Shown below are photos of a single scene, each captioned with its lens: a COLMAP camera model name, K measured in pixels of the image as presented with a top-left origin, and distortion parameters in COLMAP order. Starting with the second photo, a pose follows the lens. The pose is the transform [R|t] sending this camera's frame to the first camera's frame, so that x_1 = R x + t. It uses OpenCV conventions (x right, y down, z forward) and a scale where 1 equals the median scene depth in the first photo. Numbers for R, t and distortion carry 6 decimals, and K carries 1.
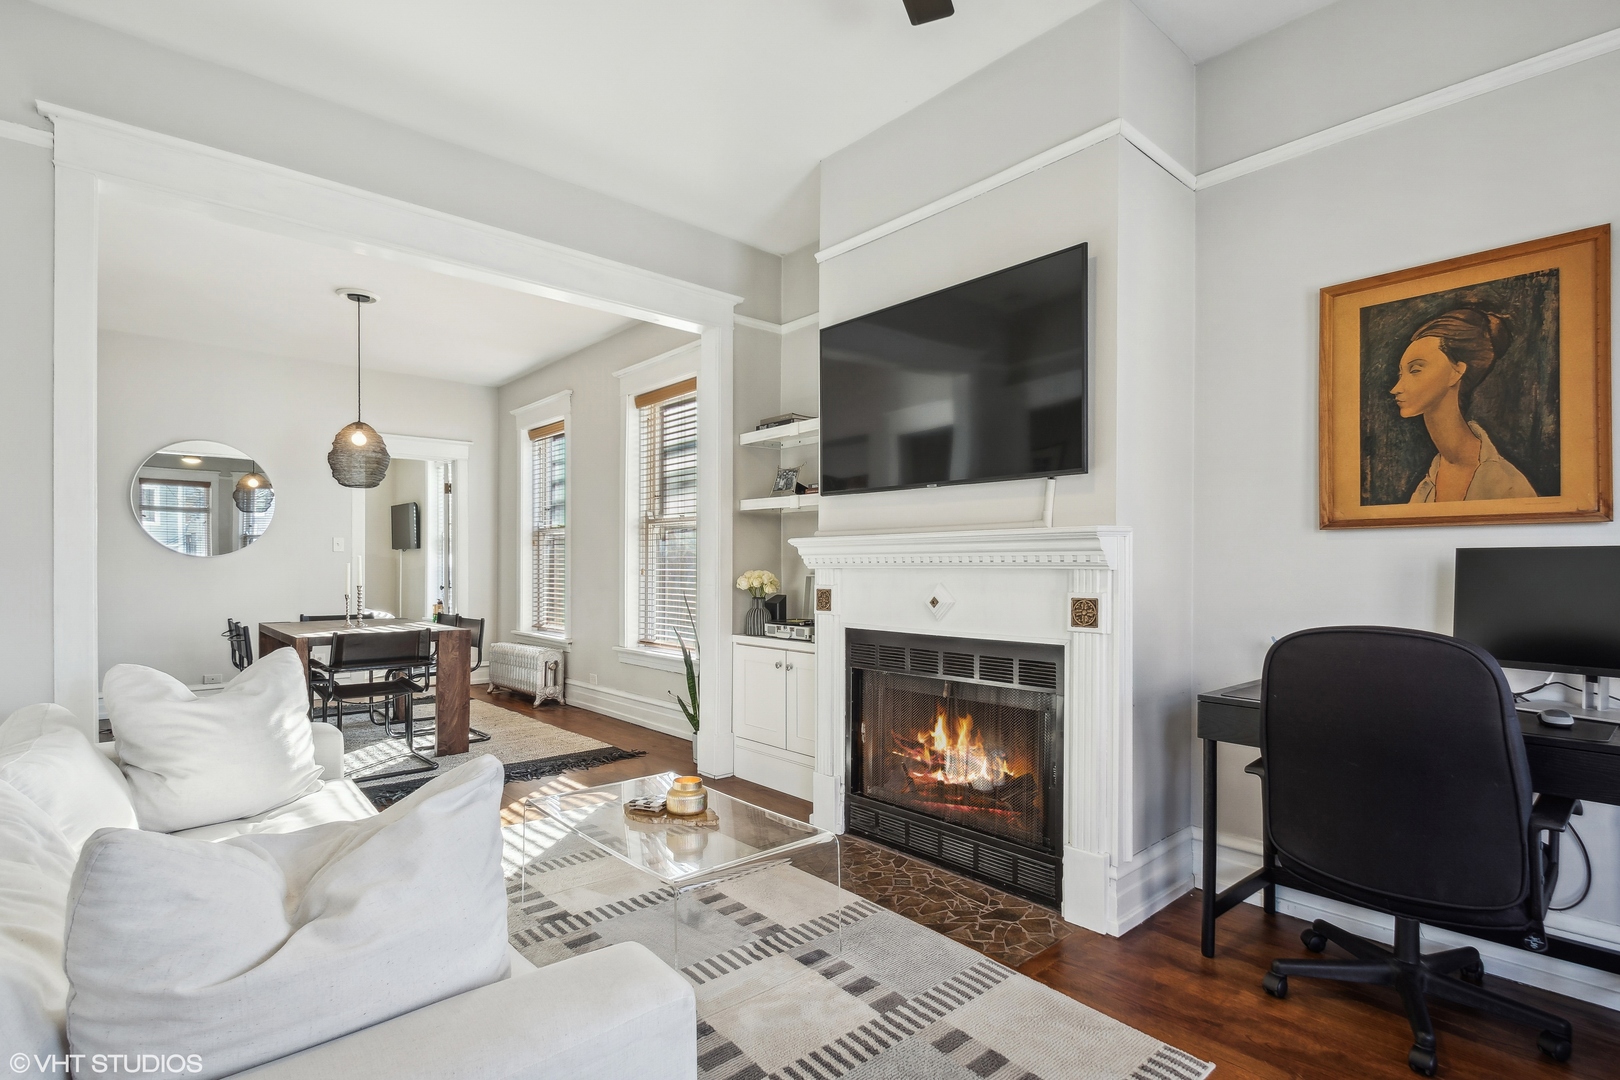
lens RADIAL K [[782.8, 0, 818.0], [0, 782.8, 579.3], [0, 0, 1]] dist [0.020104, -0.017387]
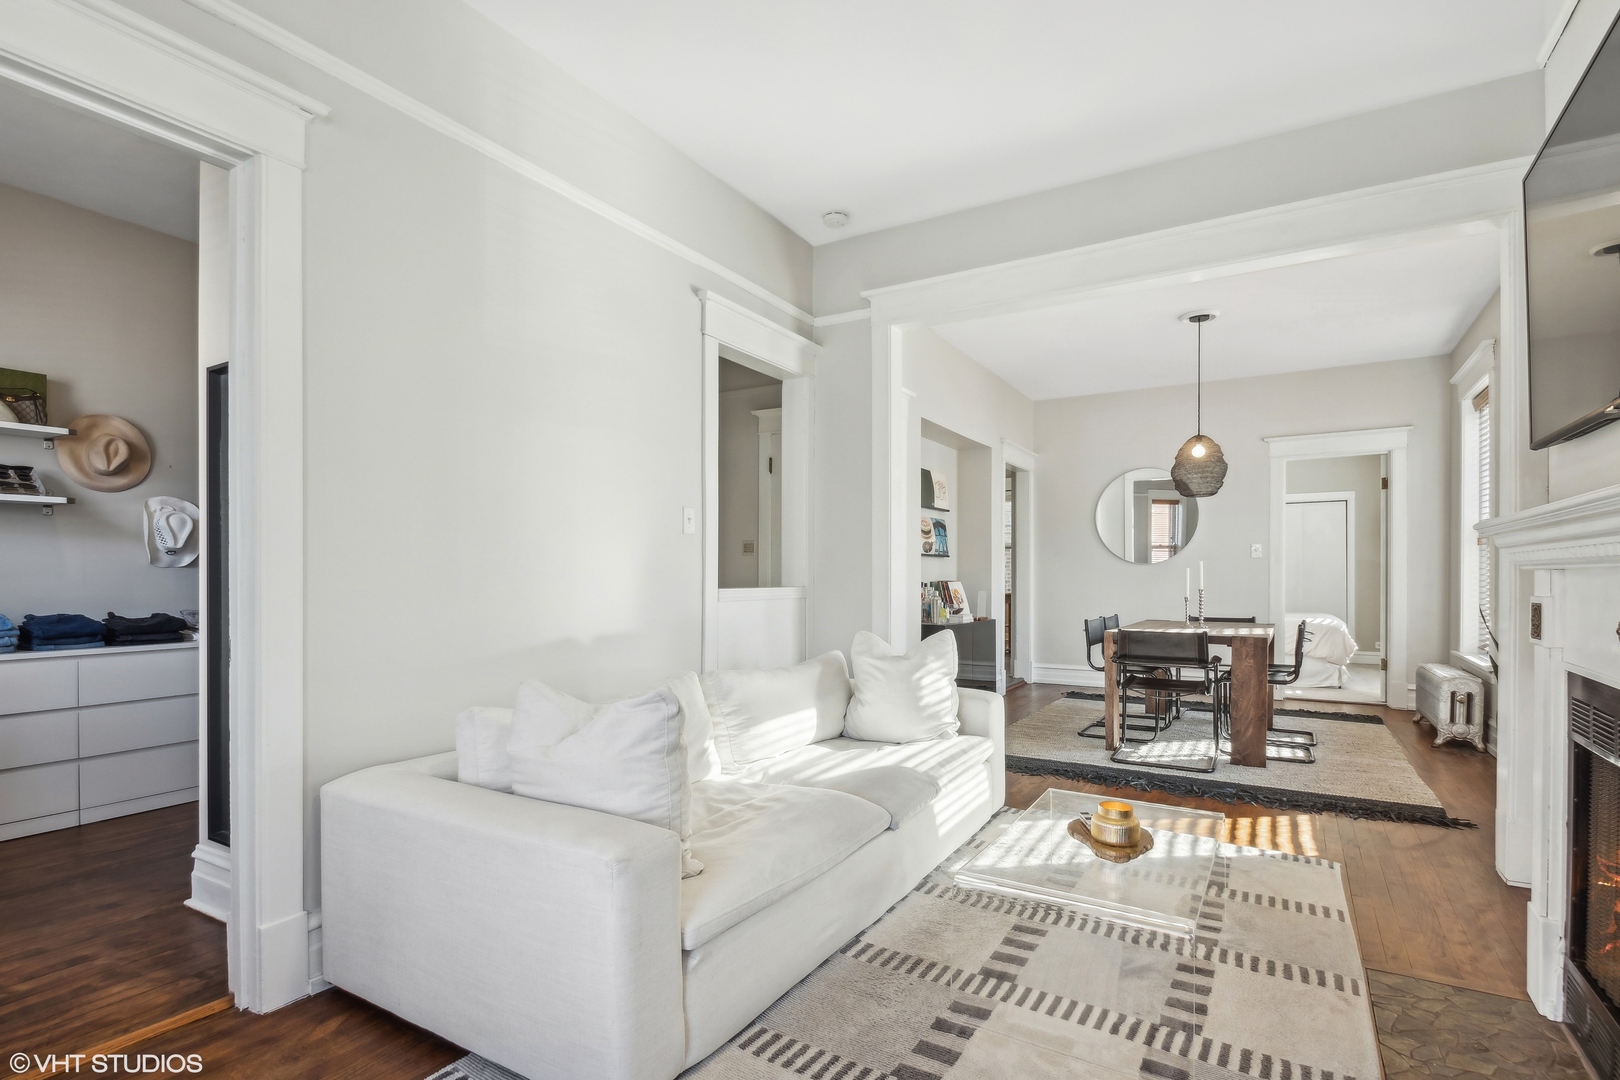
lens RADIAL K [[782.8, 0, 818.0], [0, 782.8, 579.3], [0, 0, 1]] dist [0.020104, -0.017387]
pose [[0.310396, 0.005948, -0.950589, 0.271679], [-0.014947, 0.999887, 0.001376, 0.000596], [0.950490, 0.013781, 0.310450, 0.186791]]
